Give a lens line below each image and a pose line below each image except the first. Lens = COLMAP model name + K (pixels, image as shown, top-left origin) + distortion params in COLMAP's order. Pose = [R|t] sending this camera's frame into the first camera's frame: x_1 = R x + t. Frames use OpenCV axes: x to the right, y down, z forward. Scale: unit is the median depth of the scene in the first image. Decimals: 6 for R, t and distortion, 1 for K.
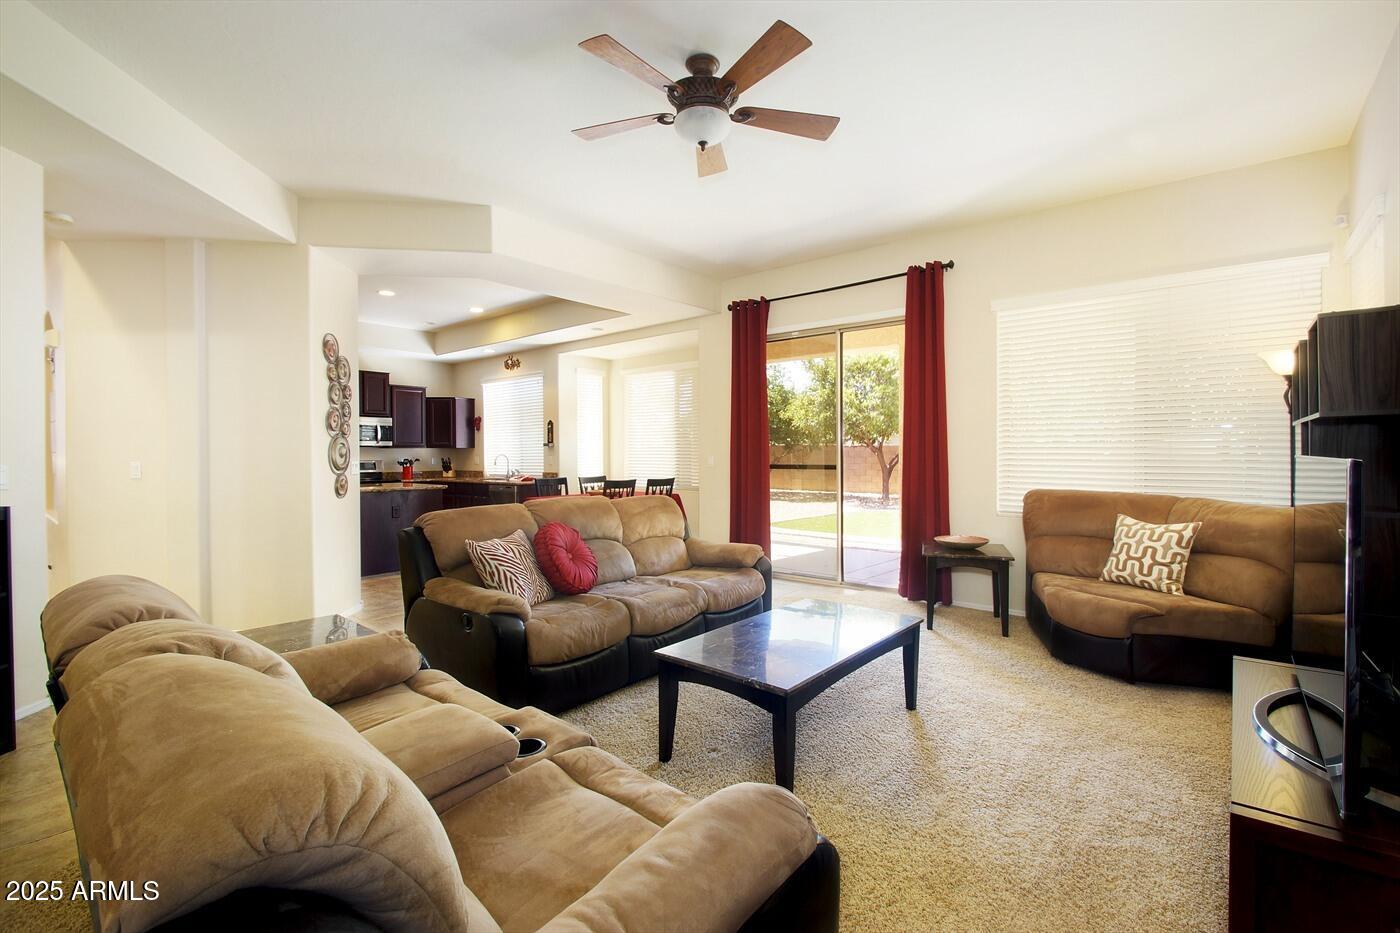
lens RADIAL K [[622.8, 0, 707.9], [0, 622.8, 461.8], [0, 0, 1]] dist [-0.004585, -0.002033]
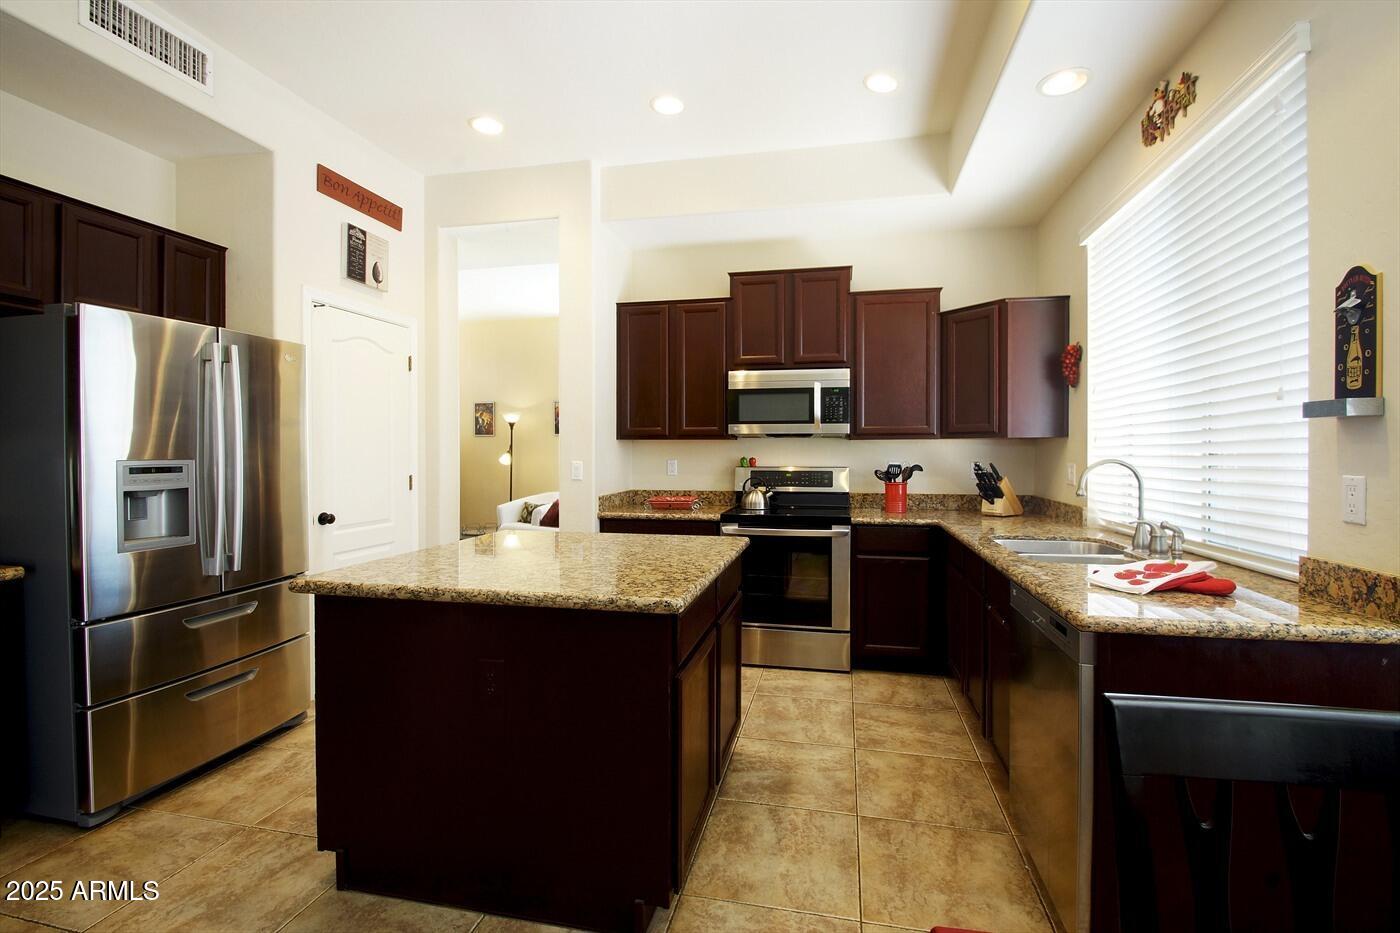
lens RADIAL K [[622.8, 0, 708.2], [0, 622.8, 461.6], [0, 0, 1]] dist [-0.004585, -0.002033]
pose [[0.459210, 0.019567, -0.888112, -0.164555], [-0.019762, 0.999735, 0.011808, -0.009214], [0.888108, 0.012129, 0.459475, 0.686698]]
